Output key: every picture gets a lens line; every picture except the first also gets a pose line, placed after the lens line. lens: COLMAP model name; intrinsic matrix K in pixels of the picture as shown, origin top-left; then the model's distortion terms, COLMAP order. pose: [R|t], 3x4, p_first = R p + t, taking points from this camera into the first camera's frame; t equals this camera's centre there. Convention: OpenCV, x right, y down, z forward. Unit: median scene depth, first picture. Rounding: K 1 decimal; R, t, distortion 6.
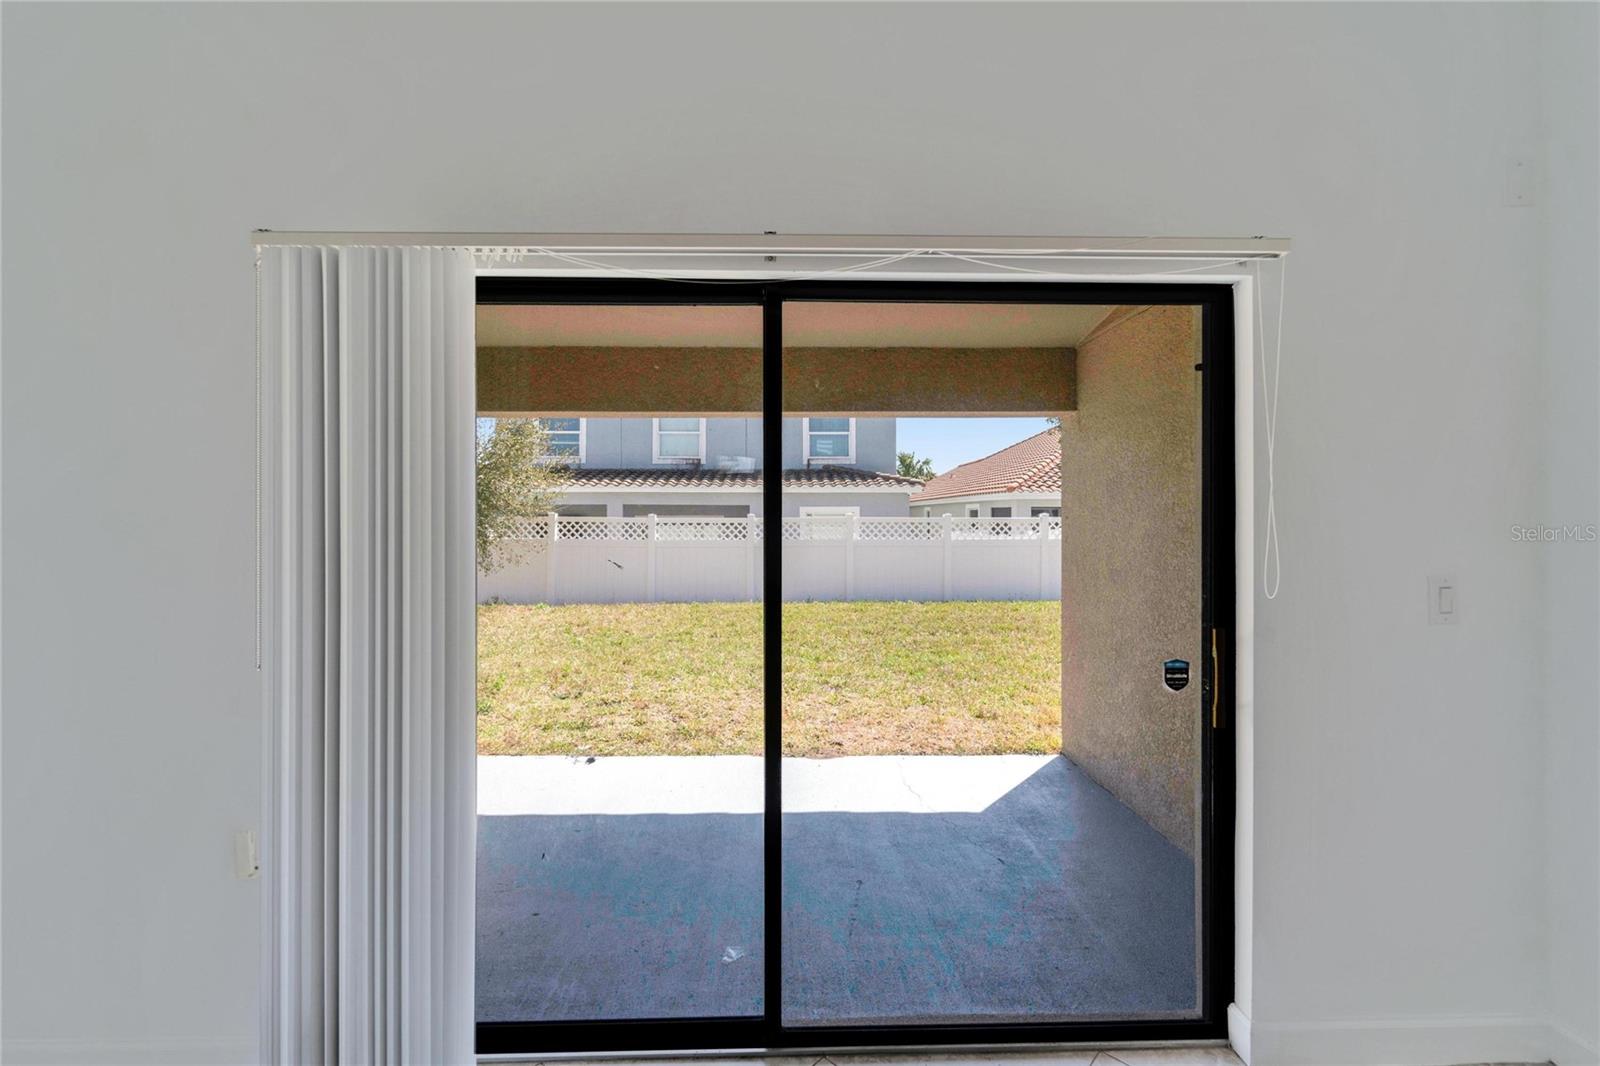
lens RADIAL K [[660.6, 0, 794.2], [0, 660.6, 538.3], [0, 0, 1]] dist [0.000360, -0.000301]
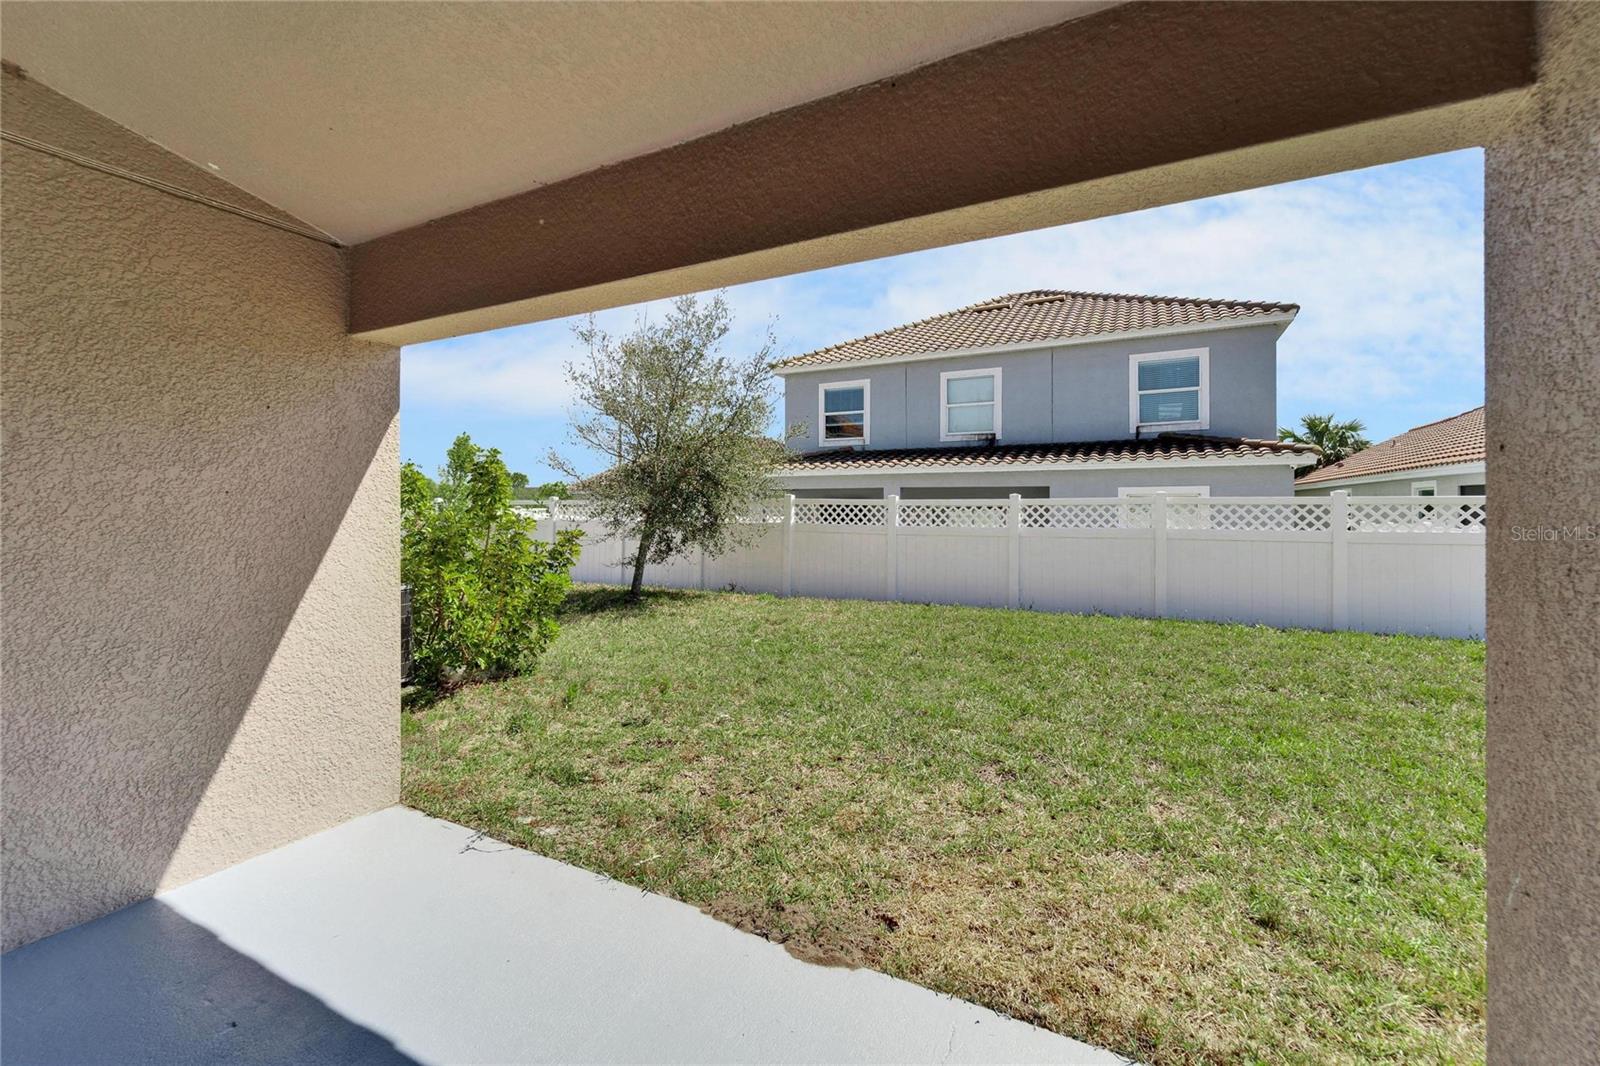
lens RADIAL K [[666.7, 0, 767.7], [0, 666.7, 528.9], [0, 0, 1]] dist [-0.000664, -0.000449]
pose [[0.862965, 0.019432, -0.504890, 0.047965], [-0.015522, 0.999808, 0.011950, -0.000587], [0.505025, -0.002475, 0.863101, 0.098354]]
